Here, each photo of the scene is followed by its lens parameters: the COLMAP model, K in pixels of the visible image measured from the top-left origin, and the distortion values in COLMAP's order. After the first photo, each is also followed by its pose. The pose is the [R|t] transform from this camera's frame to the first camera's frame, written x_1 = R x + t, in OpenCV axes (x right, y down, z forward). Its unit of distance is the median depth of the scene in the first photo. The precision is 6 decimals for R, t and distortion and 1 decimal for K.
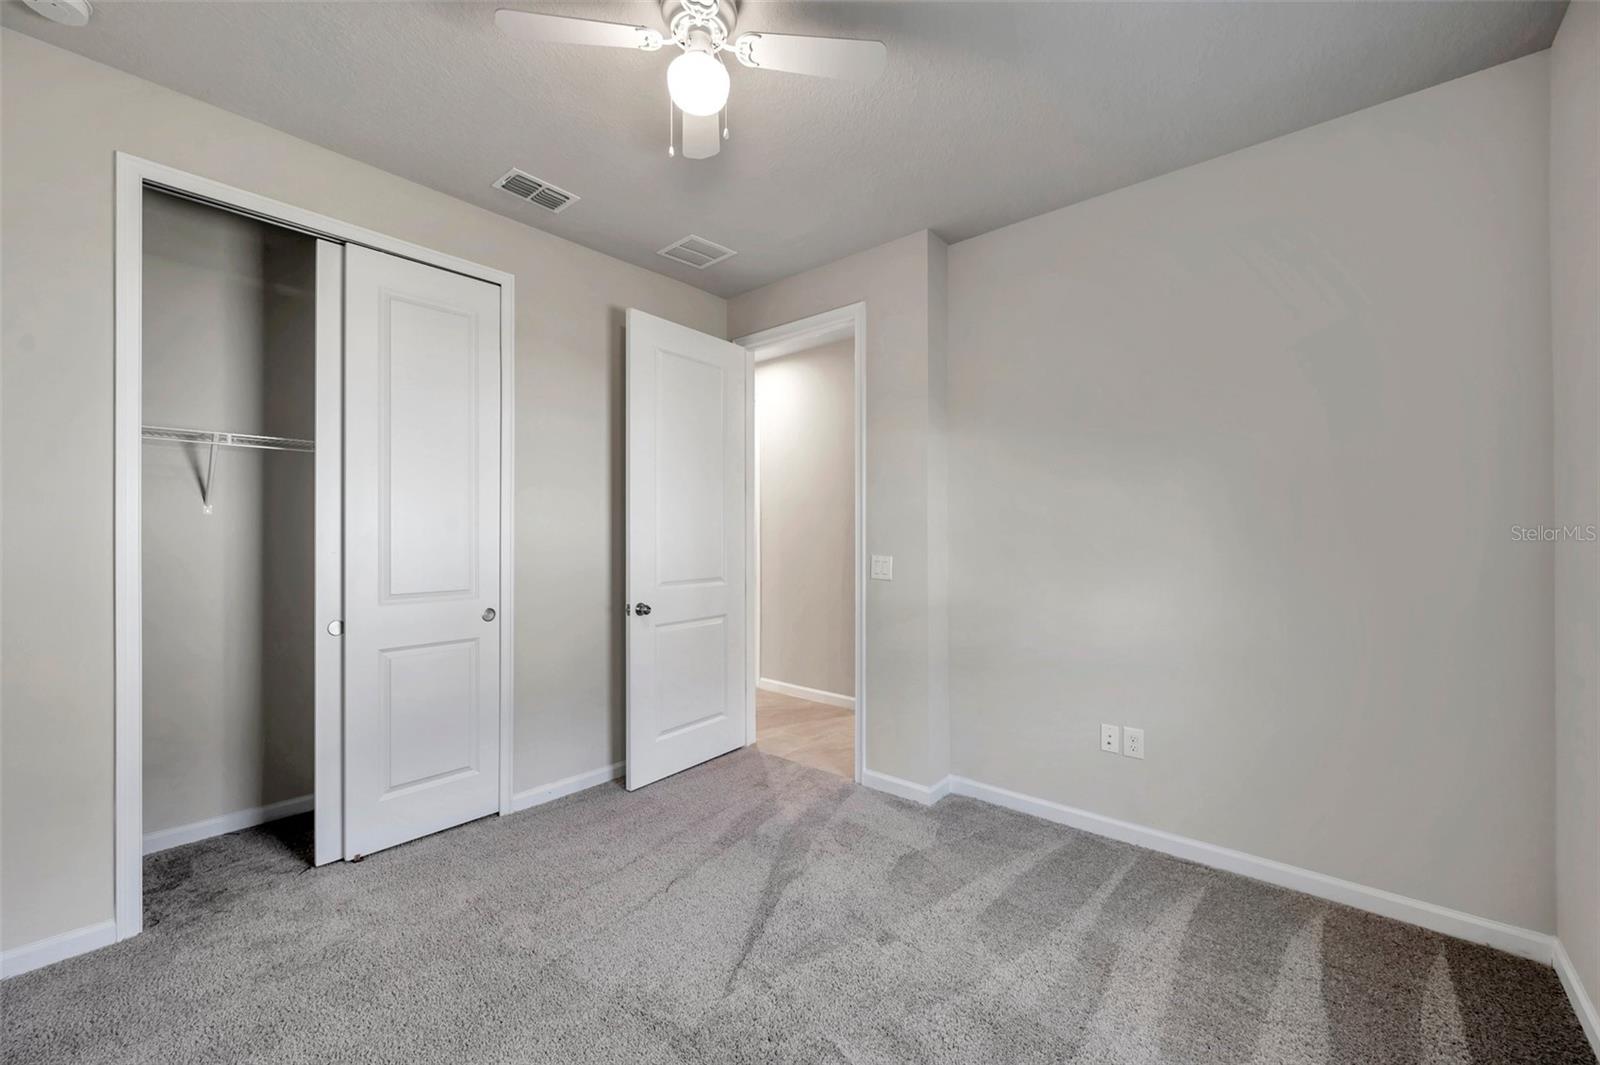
lens RADIAL K [[634.2, 0, 797.0], [0, 634.2, 529.1], [0, 0, 1]] dist [-0.001583, -0.000063]
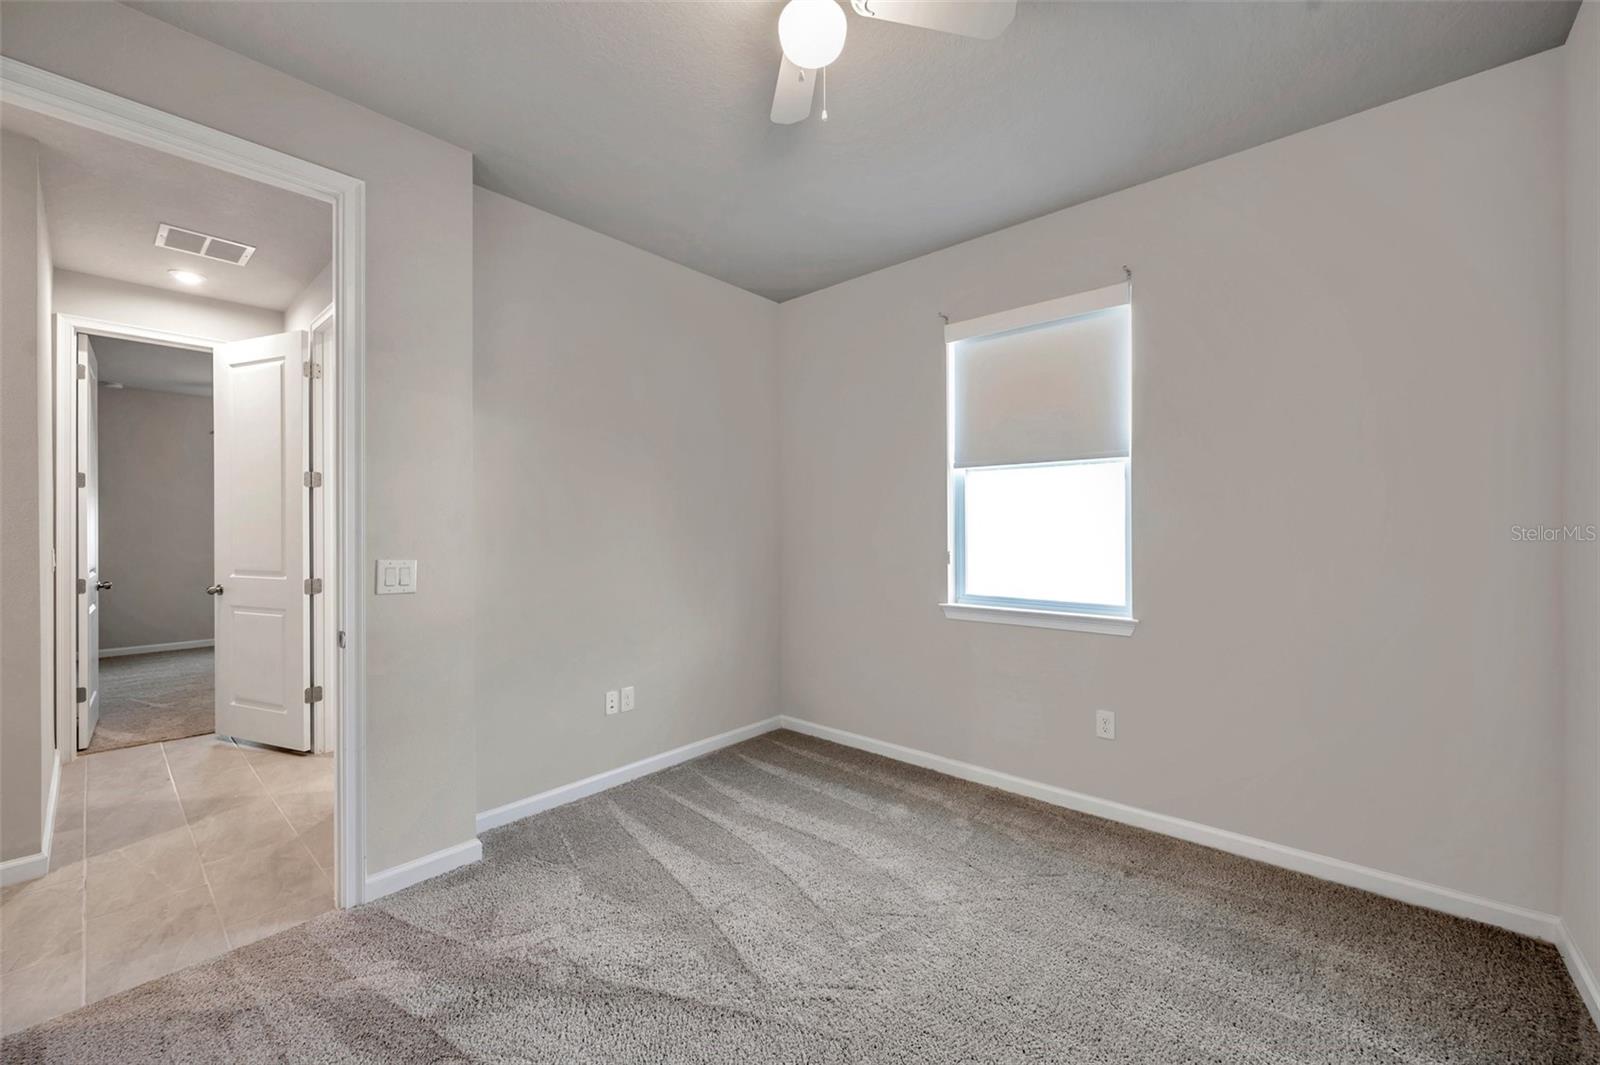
lens RADIAL K [[634.2, 0, 797.0], [0, 634.2, 529.1], [0, 0, 1]] dist [-0.001583, -0.000063]
pose [[-0.003596, 0.003887, 0.999986, -0.635302], [-0.008763, 0.999954, -0.003919, 0.007290], [-0.999955, -0.008777, -0.003562, 0.612346]]
